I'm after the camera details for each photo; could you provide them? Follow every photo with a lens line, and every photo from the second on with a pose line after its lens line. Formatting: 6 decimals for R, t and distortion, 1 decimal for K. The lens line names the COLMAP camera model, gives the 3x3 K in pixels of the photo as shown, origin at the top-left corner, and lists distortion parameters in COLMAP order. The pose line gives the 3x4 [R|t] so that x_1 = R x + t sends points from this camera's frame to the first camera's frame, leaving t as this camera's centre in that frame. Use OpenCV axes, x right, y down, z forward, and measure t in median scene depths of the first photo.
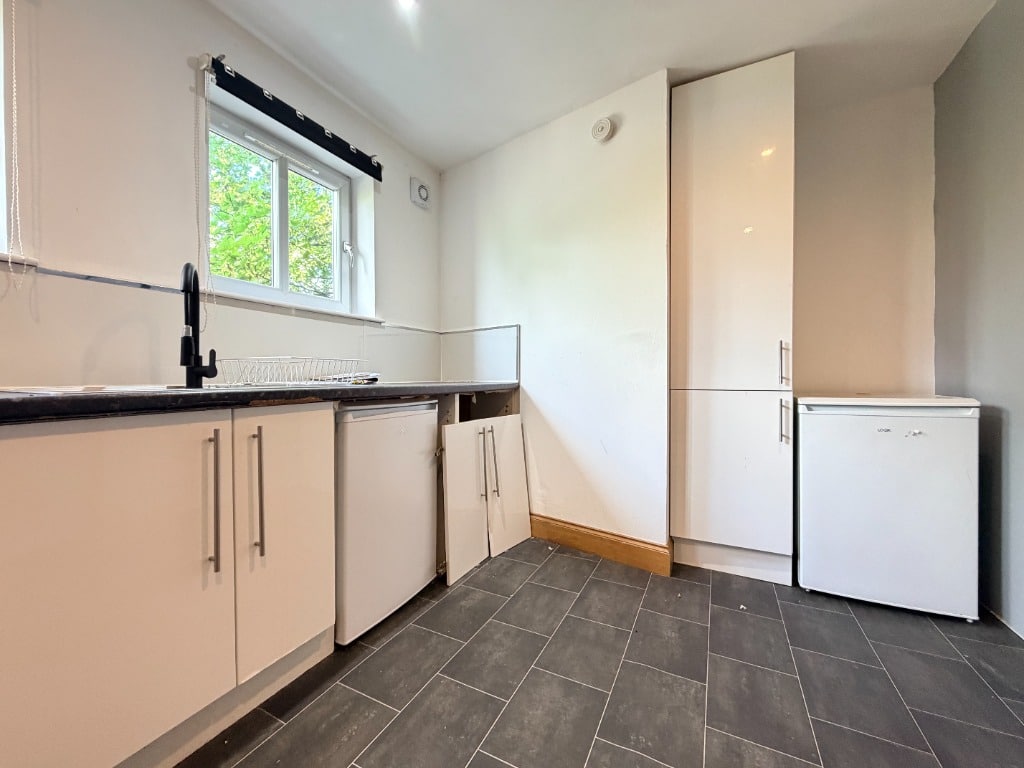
lens RADIAL K [[408.8, 0, 504.2], [0, 408.8, 378.4], [0, 0, 1]] dist [-0.004433, -0.000108]
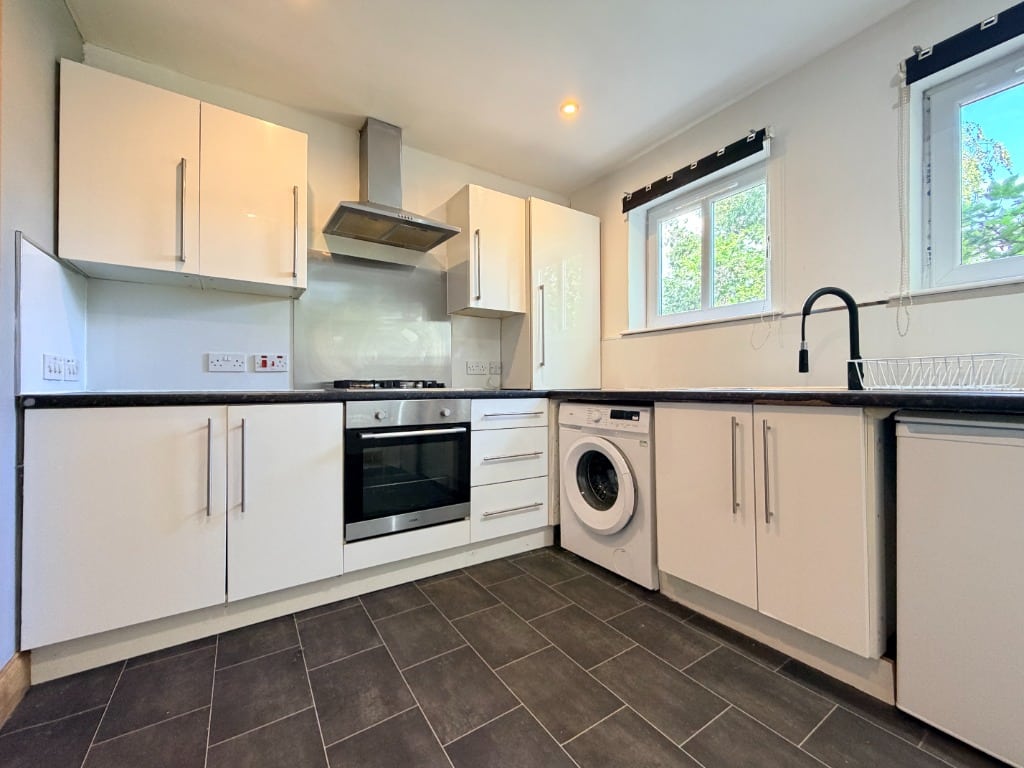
lens RADIAL K [[408.8, 0, 508.7], [0, 408.8, 388.7], [0, 0, 1]] dist [-0.004433, -0.000108]
pose [[-0.485261, 0.016327, -0.874217, 1.020645], [0.018296, 0.999796, 0.008517, 0.001593], [0.874178, -0.011862, -0.485461, 1.354904]]
